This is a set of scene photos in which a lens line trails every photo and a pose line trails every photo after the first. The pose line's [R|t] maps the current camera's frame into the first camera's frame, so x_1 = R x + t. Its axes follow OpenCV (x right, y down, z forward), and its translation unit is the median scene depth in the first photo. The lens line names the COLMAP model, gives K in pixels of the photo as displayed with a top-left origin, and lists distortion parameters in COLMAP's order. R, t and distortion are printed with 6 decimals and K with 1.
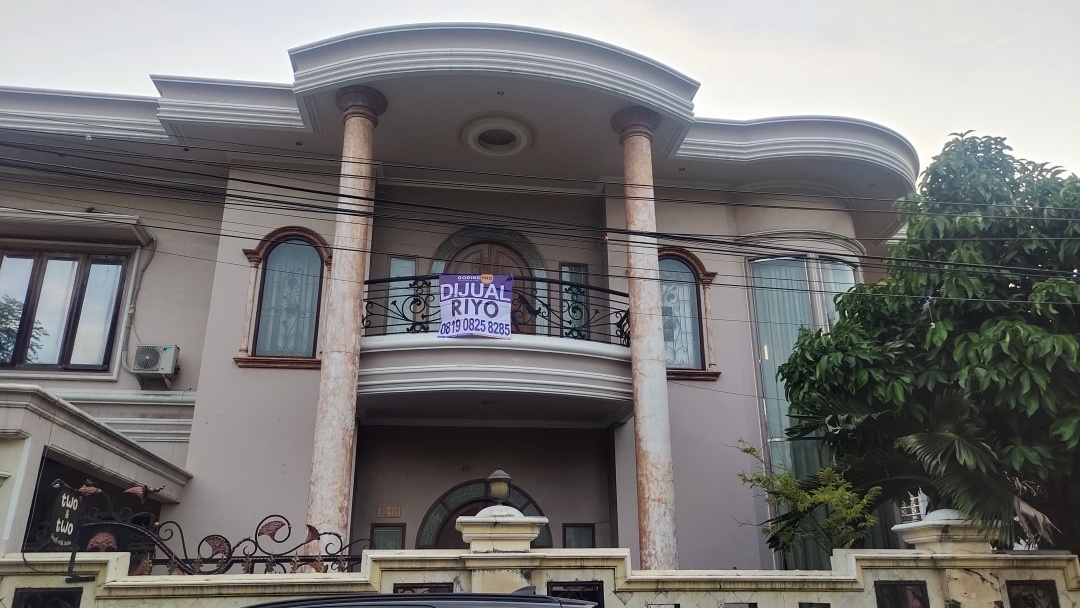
lens RADIAL K [[797.1, 0, 542.3], [0, 797.1, 304.2], [0, 0, 1]] dist [0.056843, -0.037489]
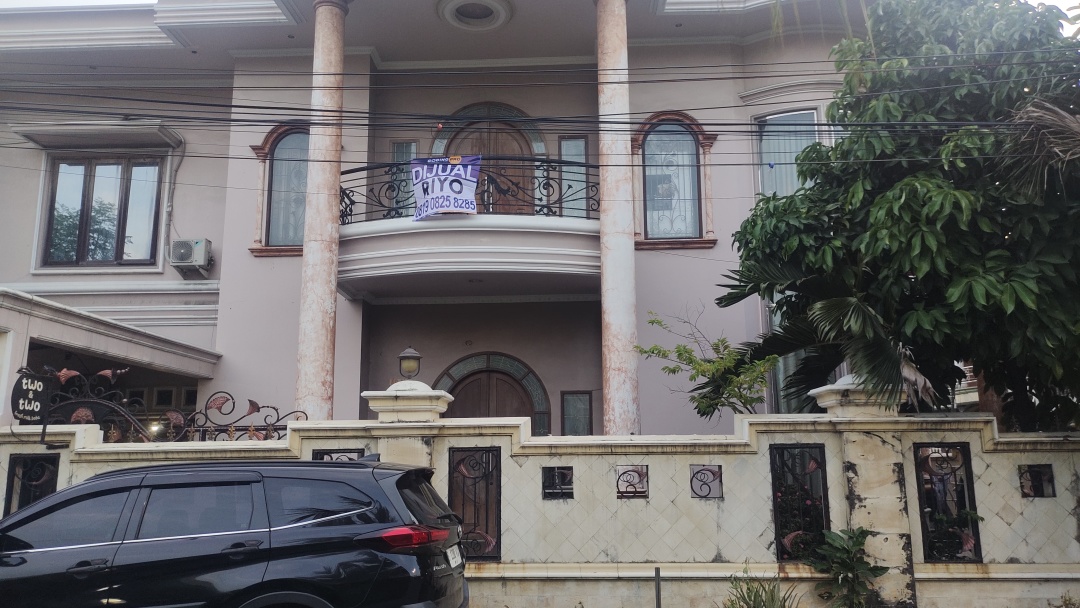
lens RADIAL K [[799.9, 0, 540.0], [0, 799.9, 304.0], [0, 0, 1]] dist [0.045008, -0.001572]
pose [[0.983002, -0.034750, -0.180276, 0.271628], [0.064011, 0.985180, 0.159133, -0.010299], [0.172074, -0.167968, 0.970658, -0.005285]]
